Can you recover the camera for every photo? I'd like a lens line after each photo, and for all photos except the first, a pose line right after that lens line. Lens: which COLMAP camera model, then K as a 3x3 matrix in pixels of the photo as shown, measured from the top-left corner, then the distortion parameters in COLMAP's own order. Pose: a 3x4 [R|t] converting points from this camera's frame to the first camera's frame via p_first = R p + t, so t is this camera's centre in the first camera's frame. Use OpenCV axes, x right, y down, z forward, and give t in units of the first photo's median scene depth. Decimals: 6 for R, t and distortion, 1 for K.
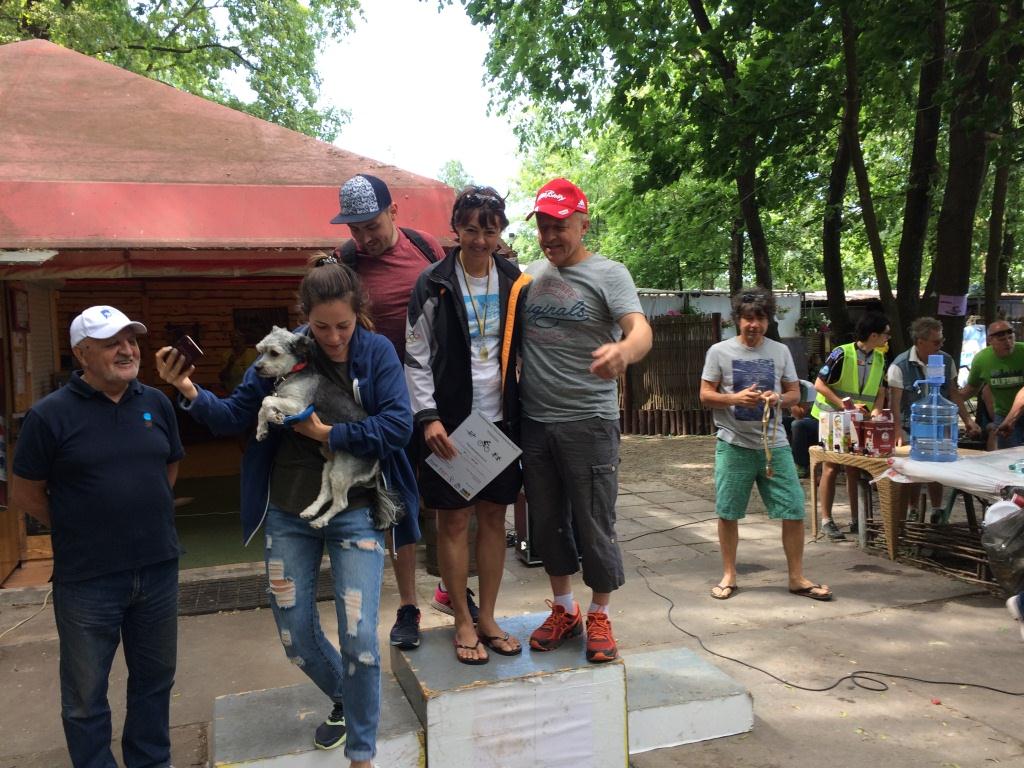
lens RADIAL K [[869.0, 0, 507.1], [0, 869.0, 369.9], [0, 0, 1]] dist [0.083598, -0.106833]
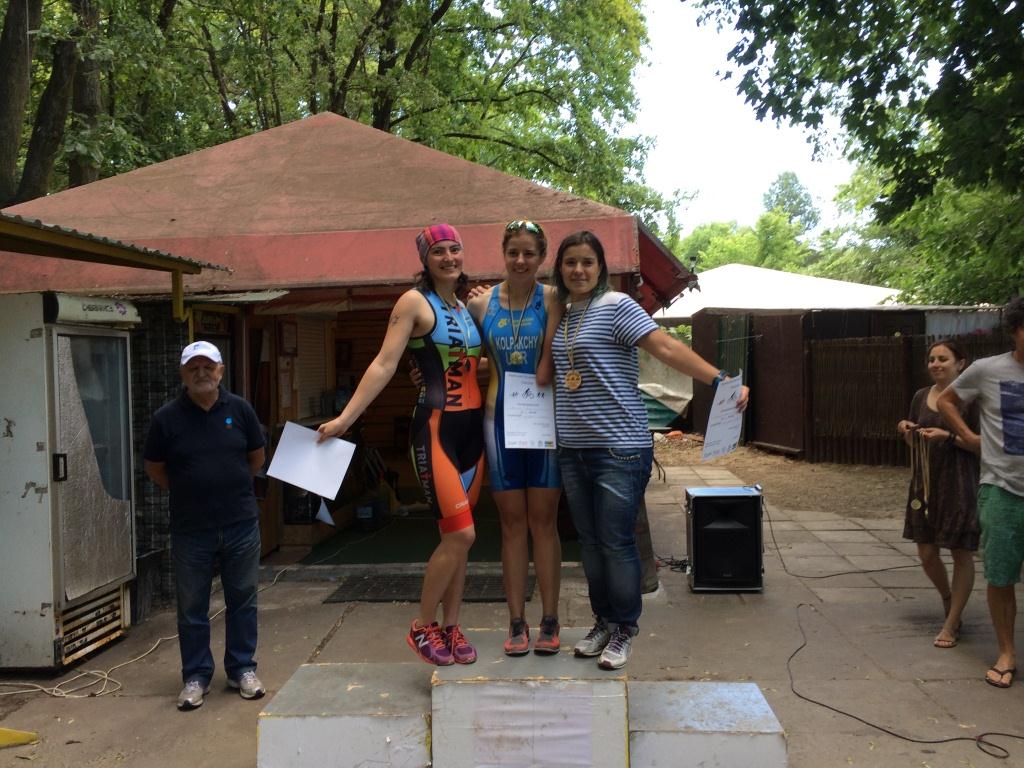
lens RADIAL K [[872.1, 0, 507.3], [0, 872.1, 357.5], [0, 0, 1]] dist [0.077765, -0.098495]
pose [[0.929040, -0.000979, -0.369979, 0.207031], [-0.012548, 0.999338, -0.034153, -0.004438], [0.369768, 0.036372, 0.928412, -0.014133]]
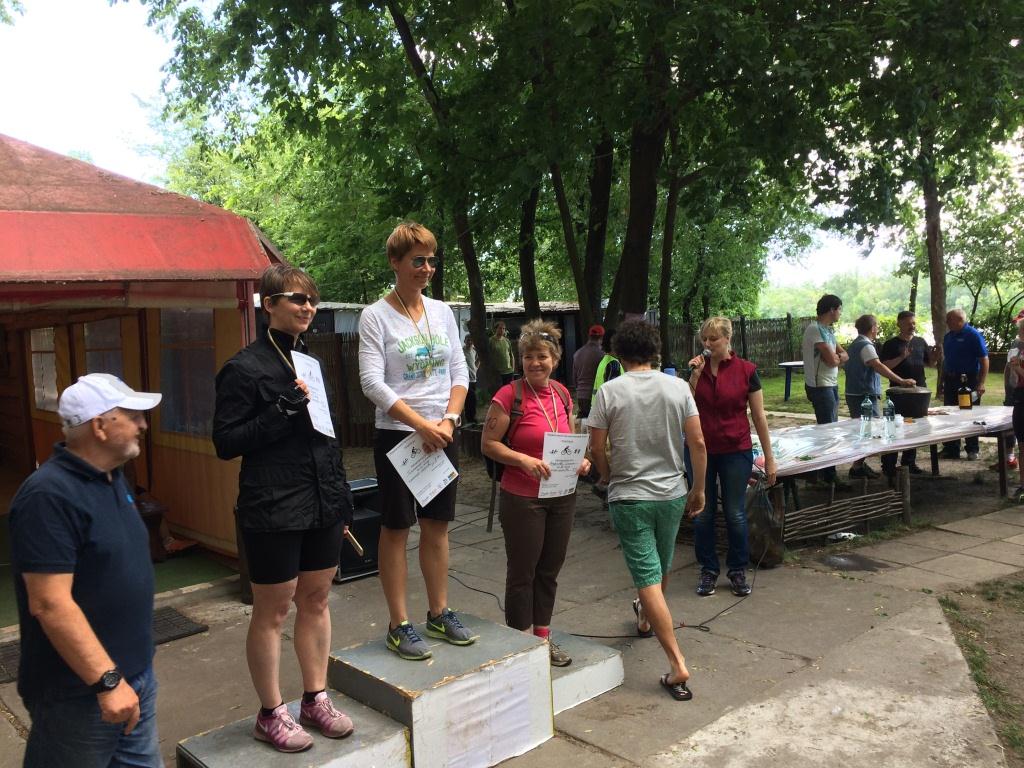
lens RADIAL K [[872.1, 0, 507.3], [0, 872.1, 357.5], [0, 0, 1]] dist [0.077765, -0.098495]
pose [[0.920829, -0.030587, 0.388764, -0.202838], [0.039029, 0.999142, -0.013834, -0.024490], [-0.388008, 0.027911, 0.921233, -0.058363]]
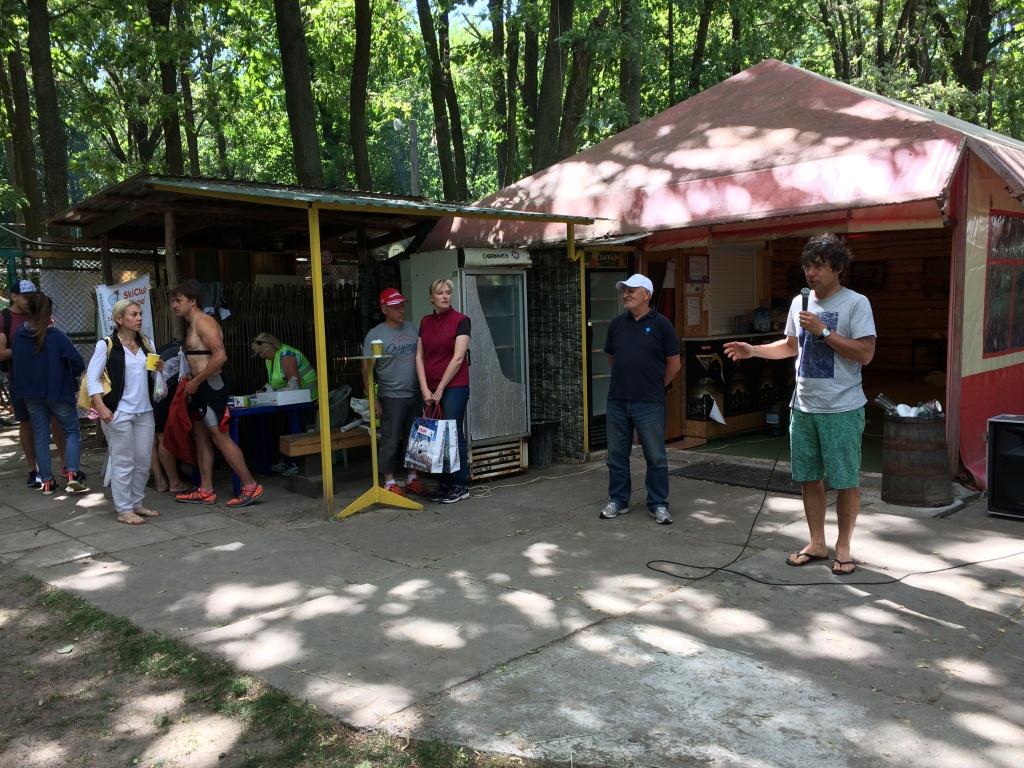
lens RADIAL K [[859.7, 0, 512.0], [0, 859.7, 384.0], [0, 0, 1]] dist [0.059013, -0.086414]
pose [[0.458523, 0.095546, -0.883531, 0.679124], [-0.015811, 0.994923, 0.099387, -0.015727], [0.888542, -0.031602, 0.457706, 0.069941]]
